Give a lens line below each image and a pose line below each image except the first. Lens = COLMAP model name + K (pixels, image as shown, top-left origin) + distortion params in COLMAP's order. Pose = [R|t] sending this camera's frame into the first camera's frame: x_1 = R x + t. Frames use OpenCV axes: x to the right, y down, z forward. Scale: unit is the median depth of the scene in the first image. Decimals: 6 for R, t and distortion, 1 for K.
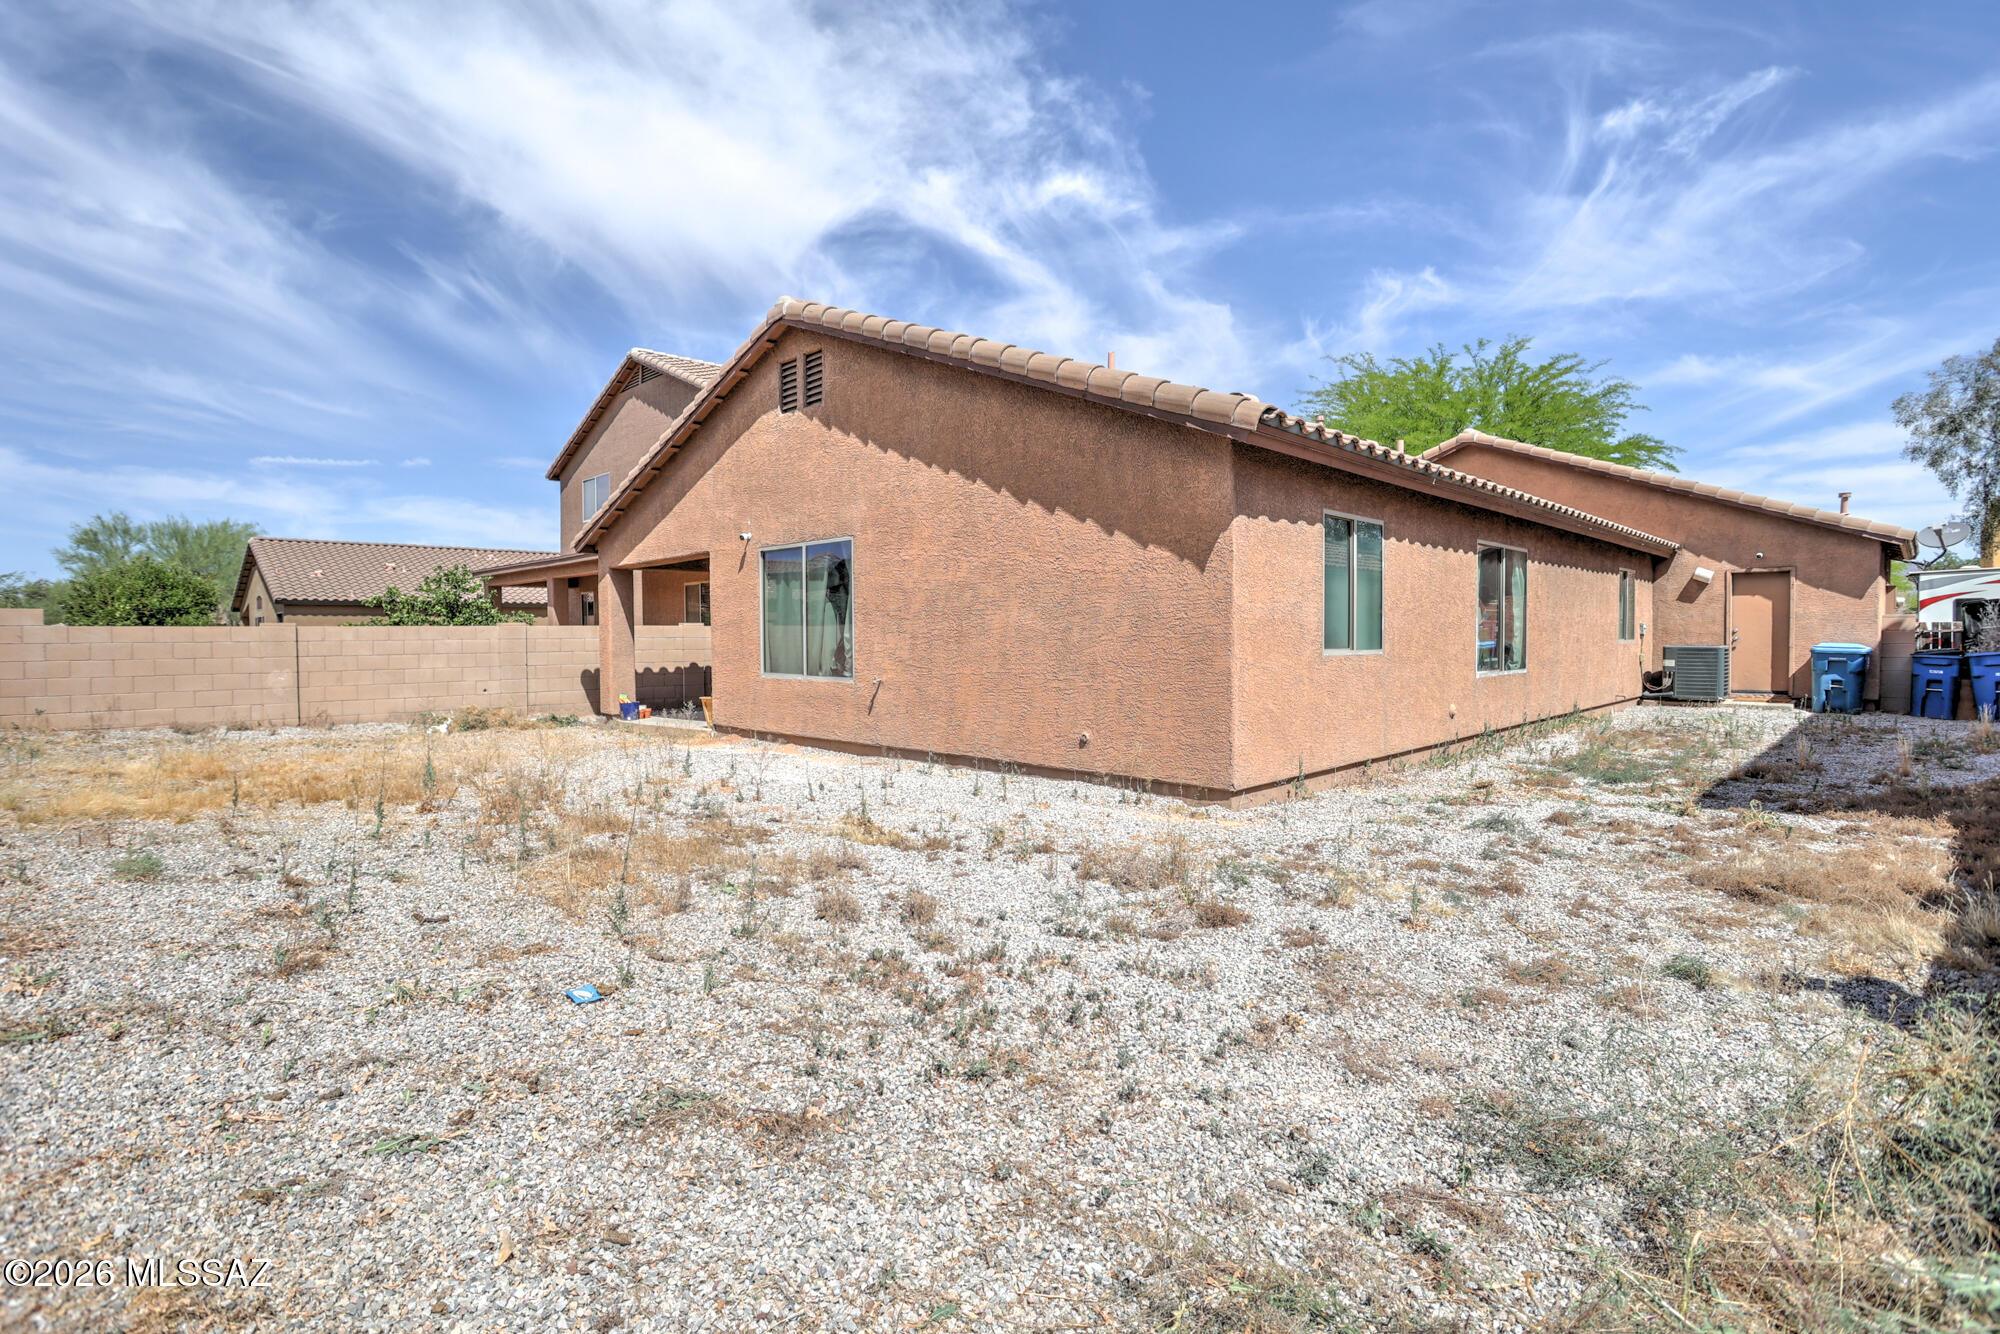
lens RADIAL K [[978.7, 0, 992.0], [0, 978.7, 662.1], [0, 0, 1]] dist [-0.083401, 0.037795]
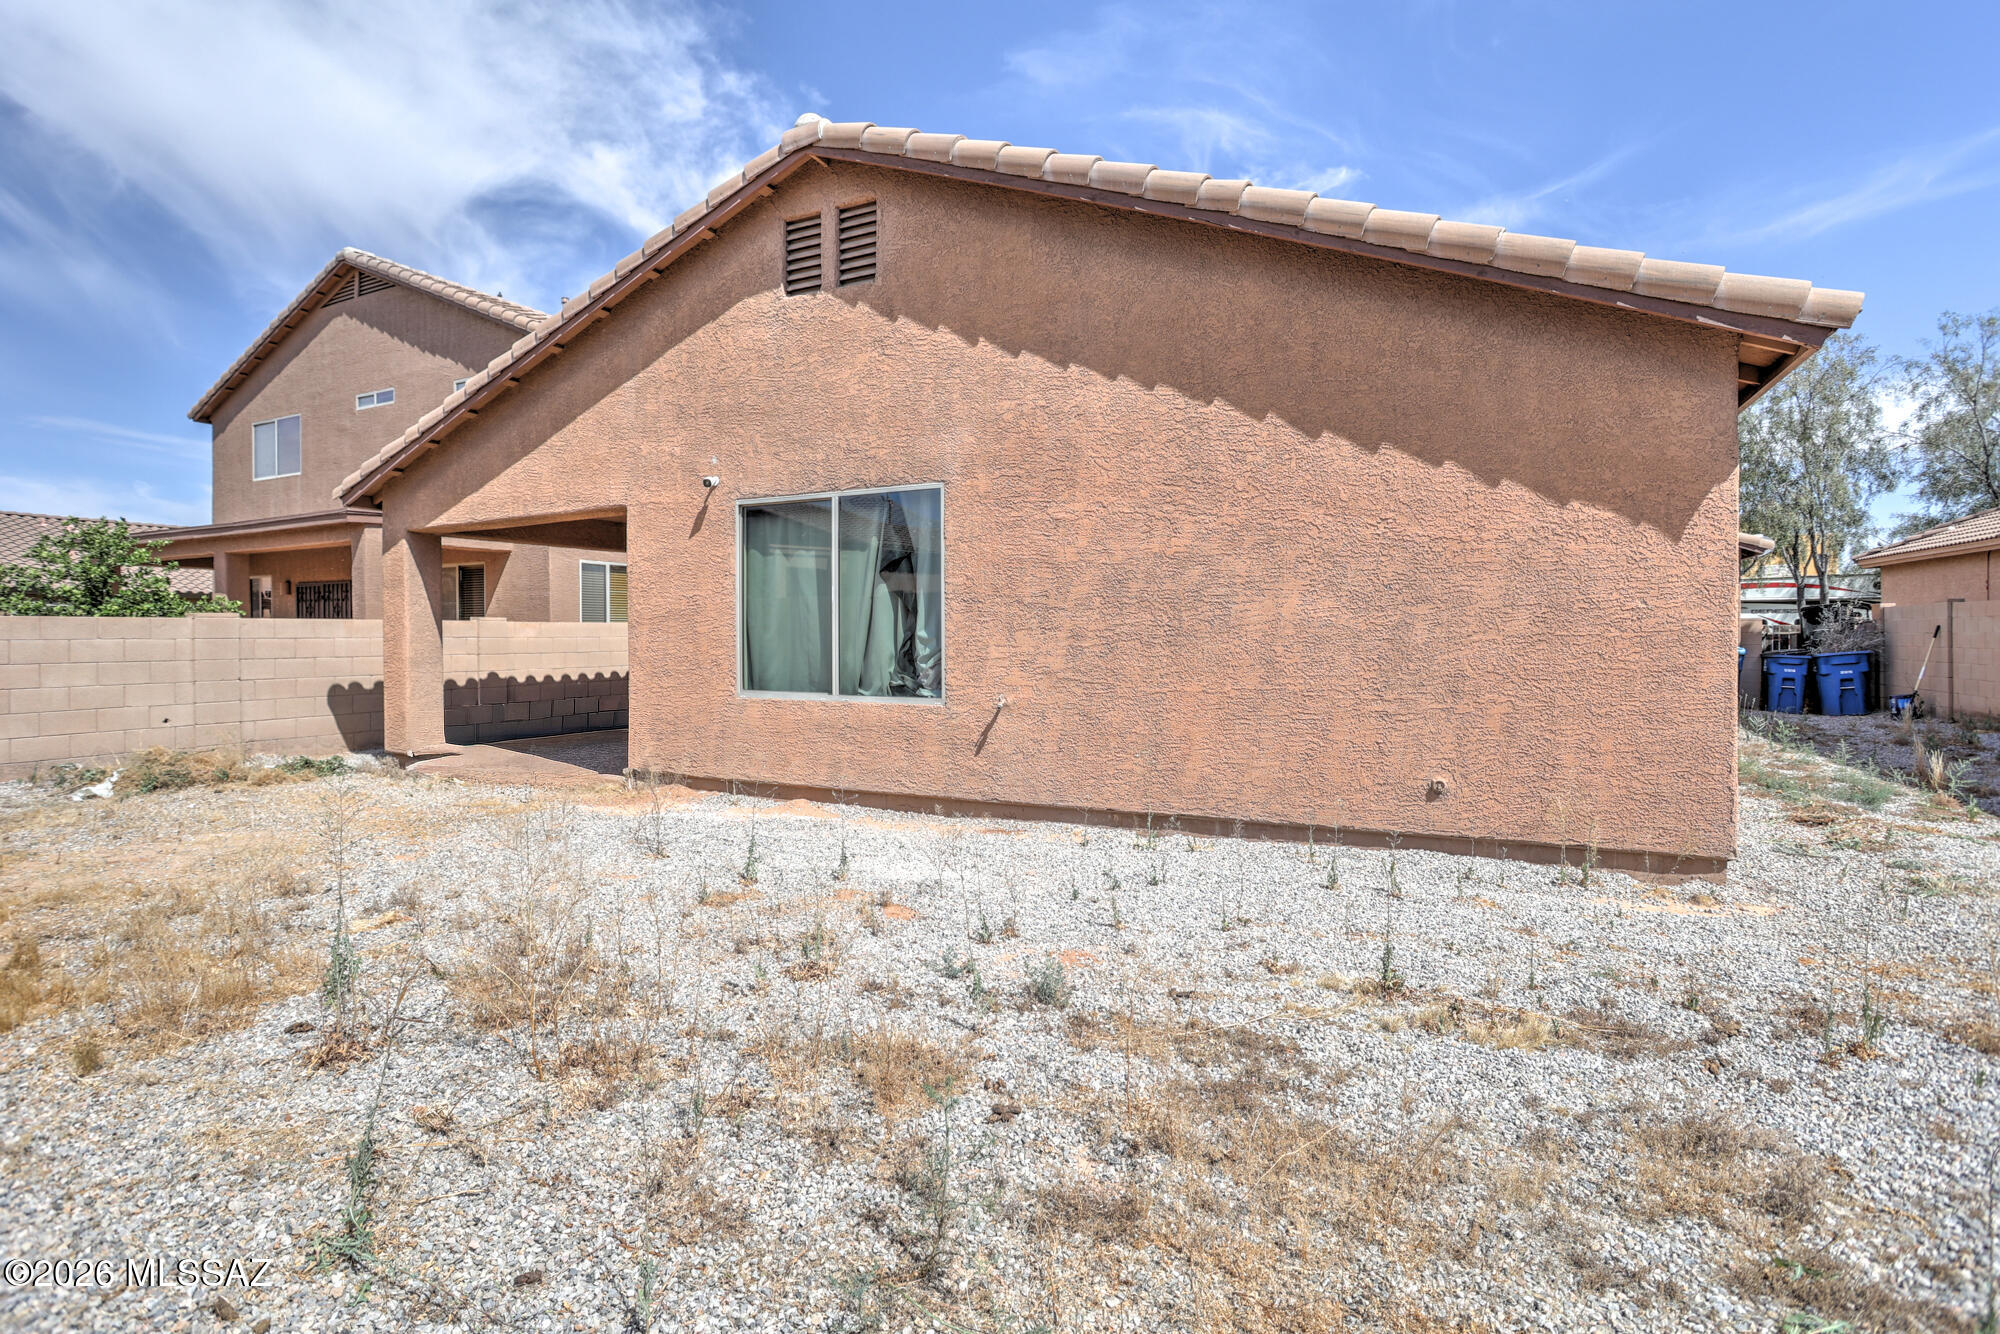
lens RADIAL K [[976.2, 0, 990.7], [0, 976.2, 650.3], [0, 0, 1]] dist [-0.075882, 0.032304]
pose [[0.947106, -0.002049, 0.320914, -0.309517], [0.006639, 0.999891, -0.013210, -0.007090], [-0.320852, 0.014641, 0.947016, 0.356068]]
